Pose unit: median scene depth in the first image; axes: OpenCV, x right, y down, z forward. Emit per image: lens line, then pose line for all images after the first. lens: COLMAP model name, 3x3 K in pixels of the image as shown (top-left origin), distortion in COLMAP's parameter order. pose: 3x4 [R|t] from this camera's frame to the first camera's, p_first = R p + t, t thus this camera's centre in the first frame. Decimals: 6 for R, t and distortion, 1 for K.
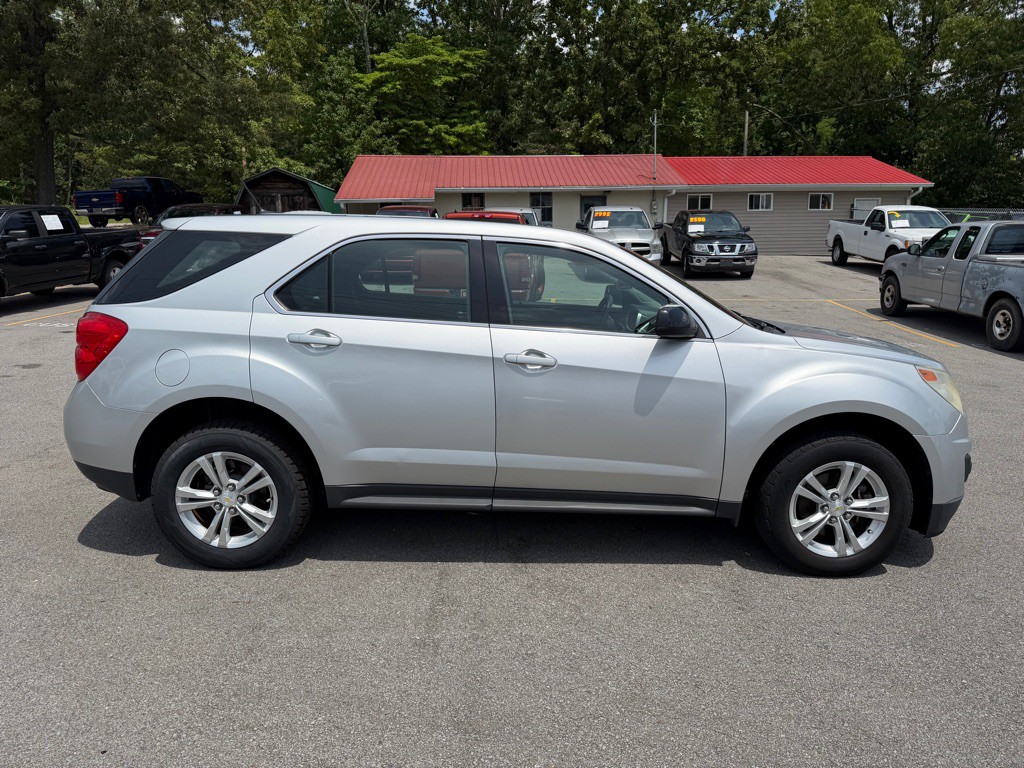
lens RADIAL K [[749.4, 0, 512.9], [0, 749.4, 368.1], [0, 0, 1]] dist [0.015084, -0.026348]
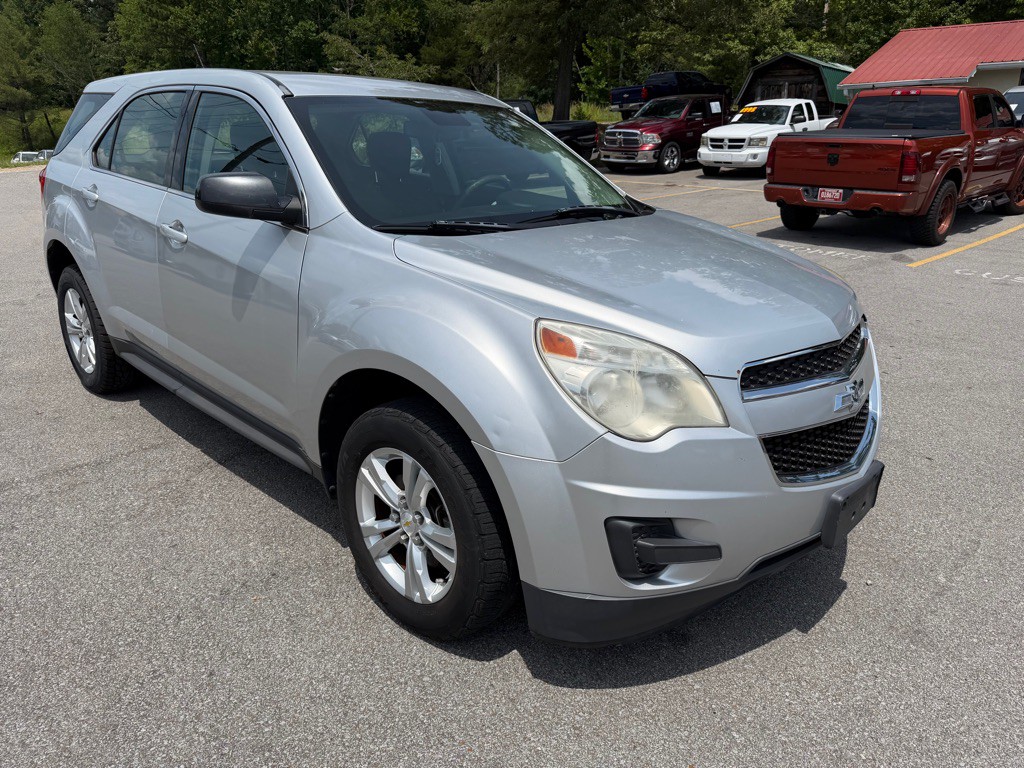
lens RADIAL K [[737.4, 0, 511.2], [0, 737.4, 378.4], [0, 0, 1]] dist [0.021502, -0.010593]
pose [[0.707336, 0.224870, -0.670157, 0.138795], [-0.128899, 0.973188, 0.190501, -0.009107], [0.695026, -0.048365, 0.717356, 0.099504]]
